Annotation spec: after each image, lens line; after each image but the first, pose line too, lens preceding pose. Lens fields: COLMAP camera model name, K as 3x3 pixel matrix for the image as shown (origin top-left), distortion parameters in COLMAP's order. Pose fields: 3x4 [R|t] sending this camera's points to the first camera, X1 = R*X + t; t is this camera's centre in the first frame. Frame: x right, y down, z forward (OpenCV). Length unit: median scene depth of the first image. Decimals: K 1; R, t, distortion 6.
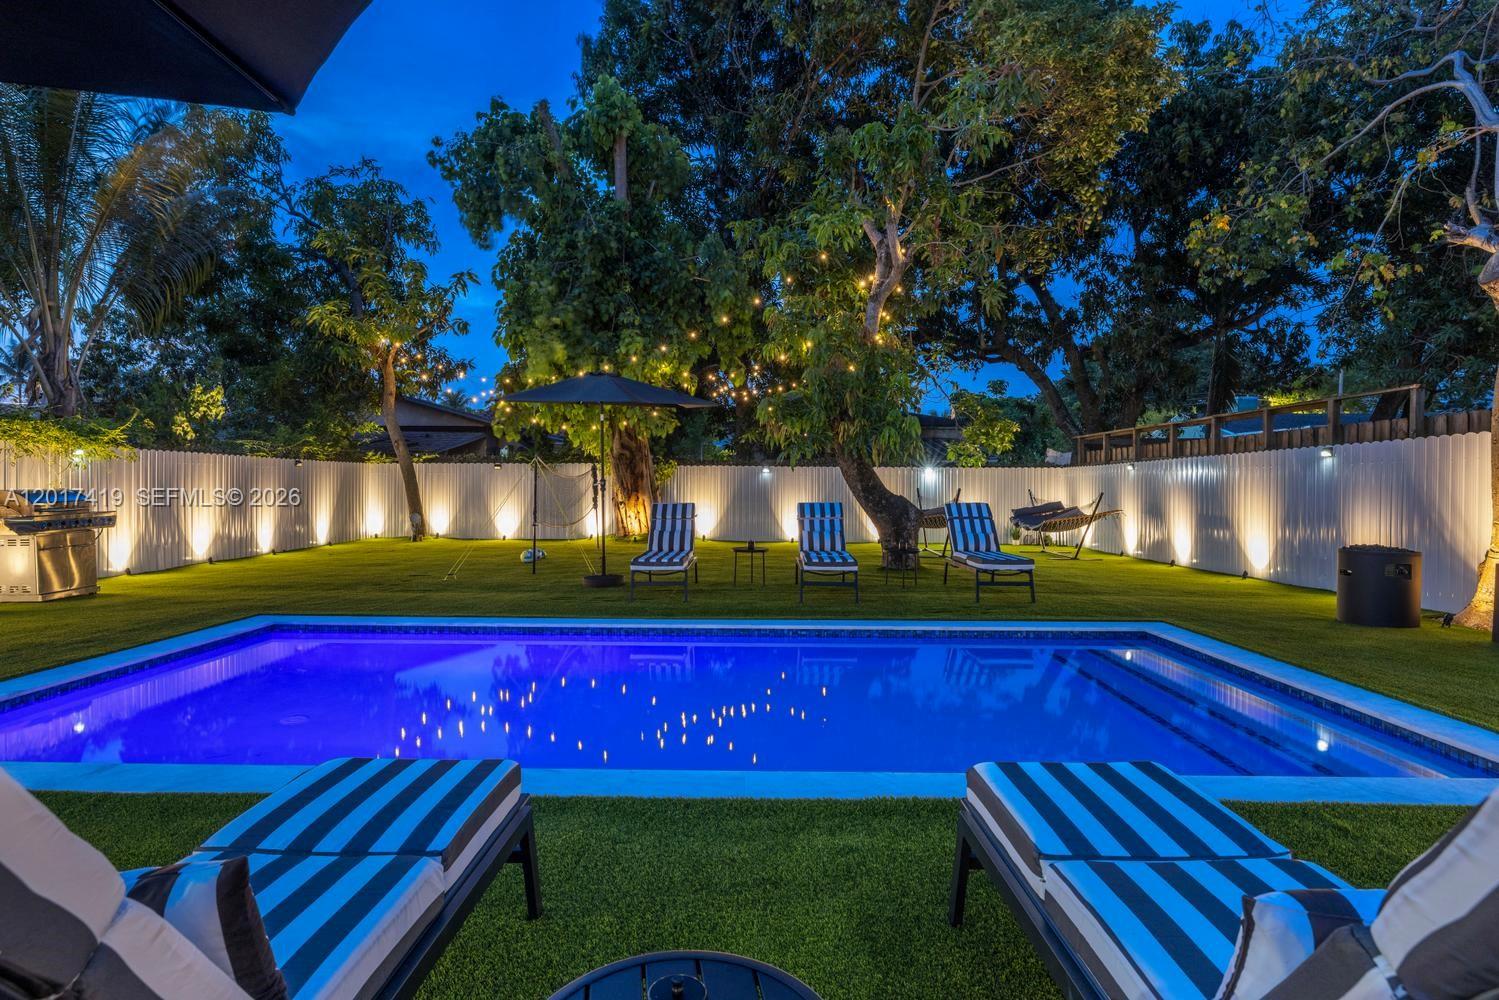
lens RADIAL K [[807.0, 0, 737.2], [0, 807.0, 491.7], [0, 0, 1]] dist [-0.000247, -0.000071]
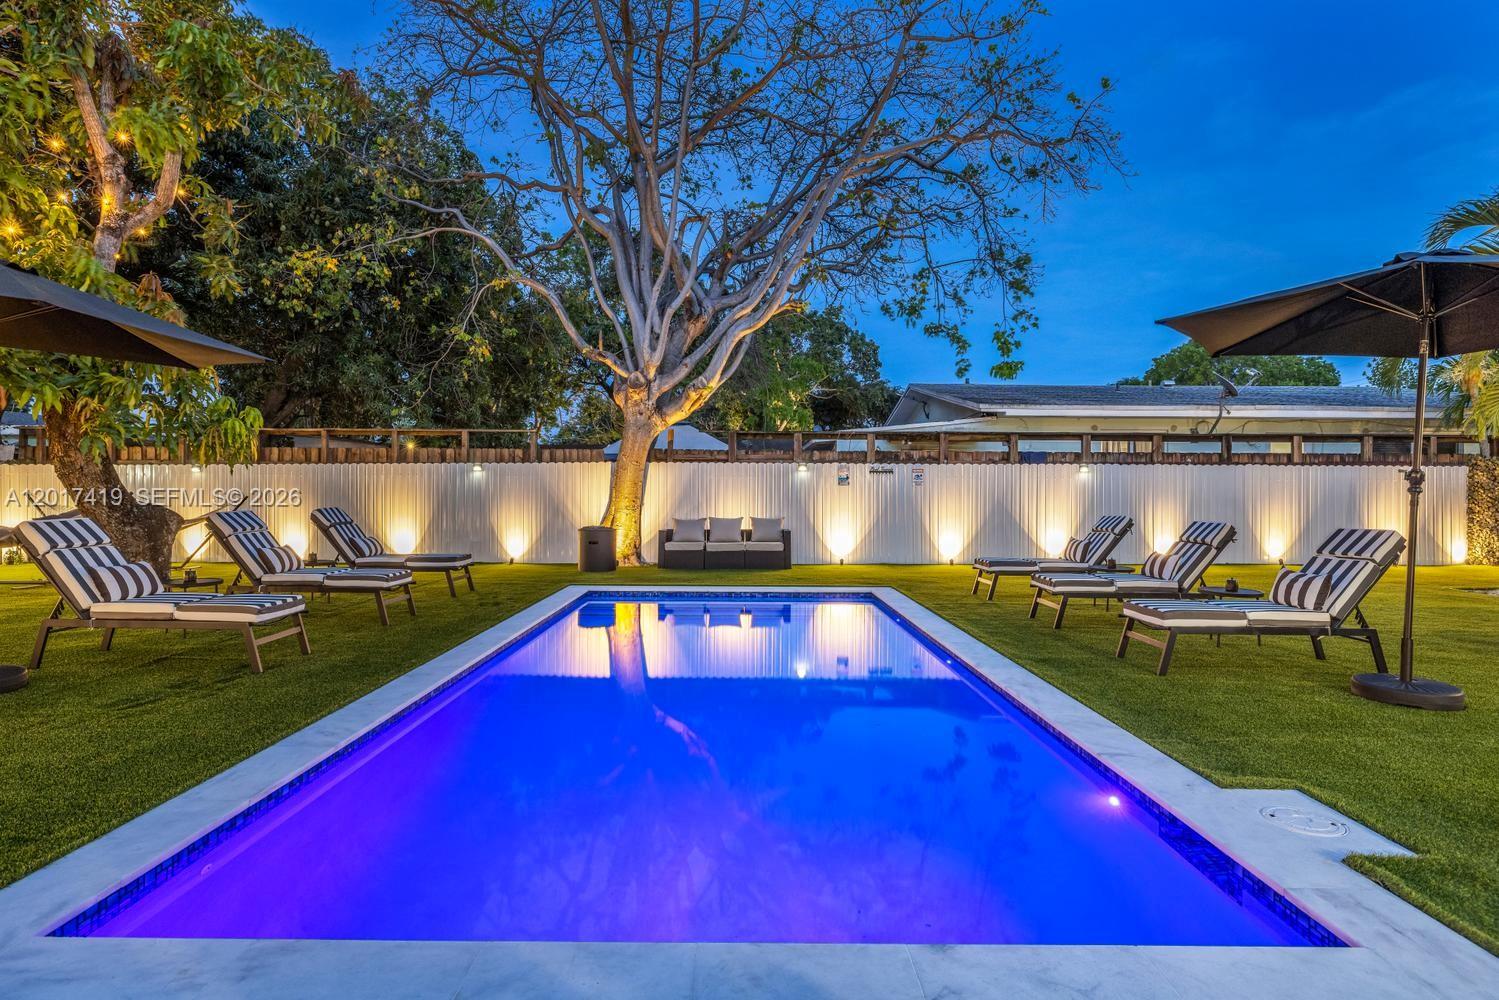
lens RADIAL K [[761.5, 0, 740.5], [0, 761.5, 493.2], [0, 0, 1]] dist [-0.002100, -0.000046]
pose [[-0.021009, -0.002045, 0.999777, -0.414548], [0.000777, 0.999998, 0.002062, -0.003466], [-0.999779, 0.000820, -0.021007, 0.350645]]
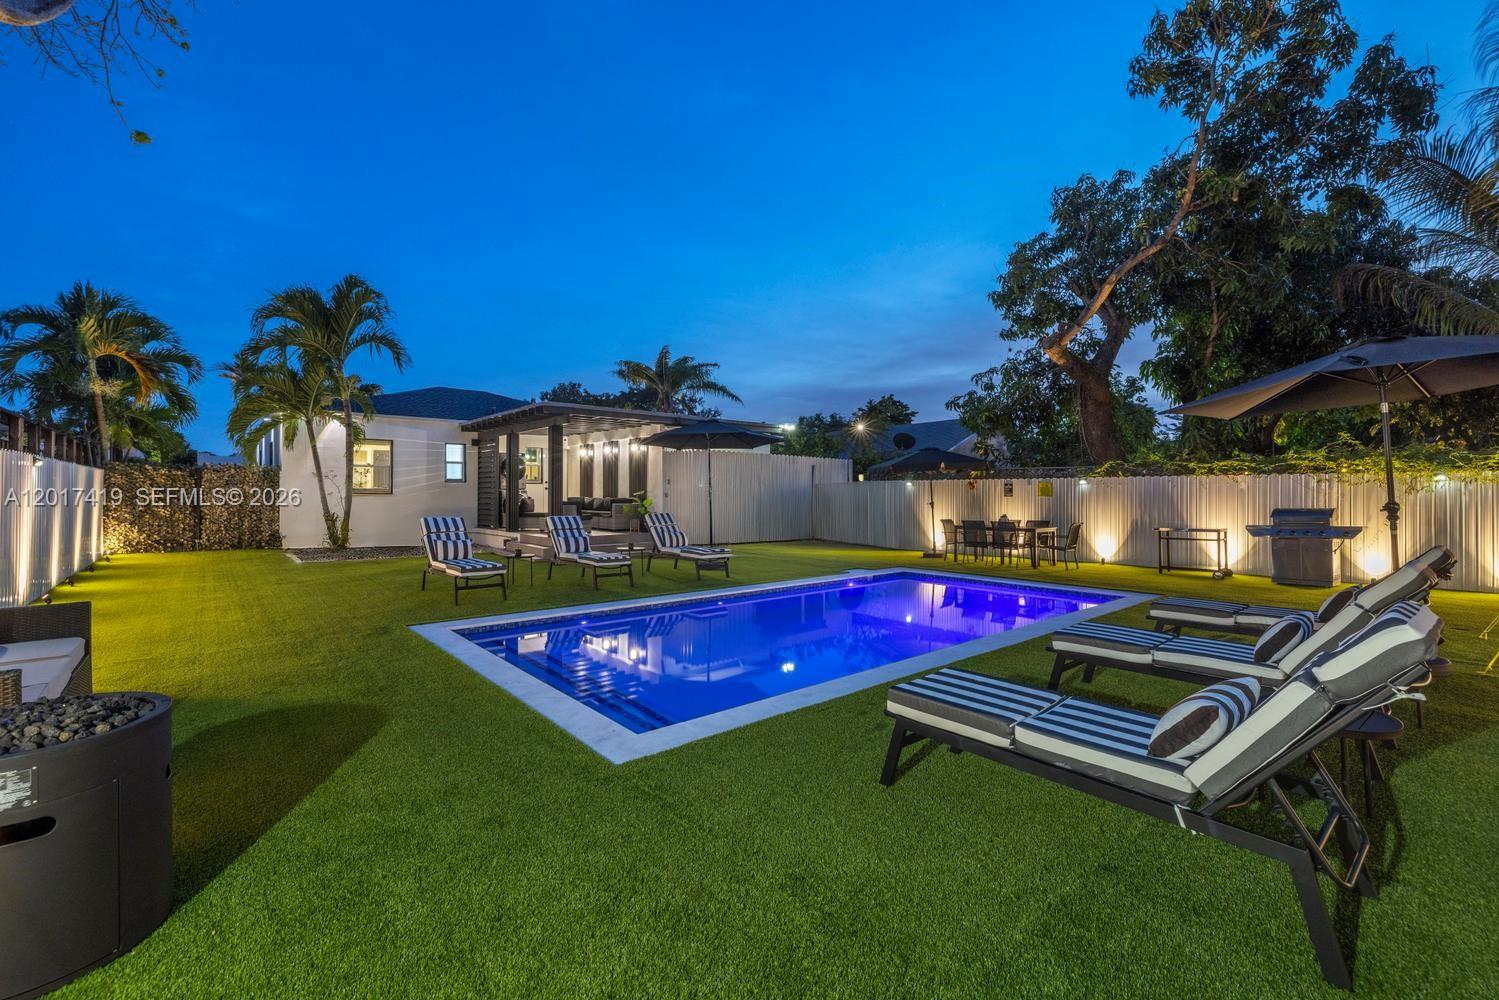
lens RADIAL K [[635.0, 0, 738.5], [0, 635.0, 493.6], [0, 0, 1]] dist [-0.001106, 0.000396]
pose [[-0.750820, -0.007026, -0.660469, 0.360240], [-0.010996, 0.999938, 0.001863, -0.011095], [0.660415, 0.008661, -0.750851, 0.668699]]
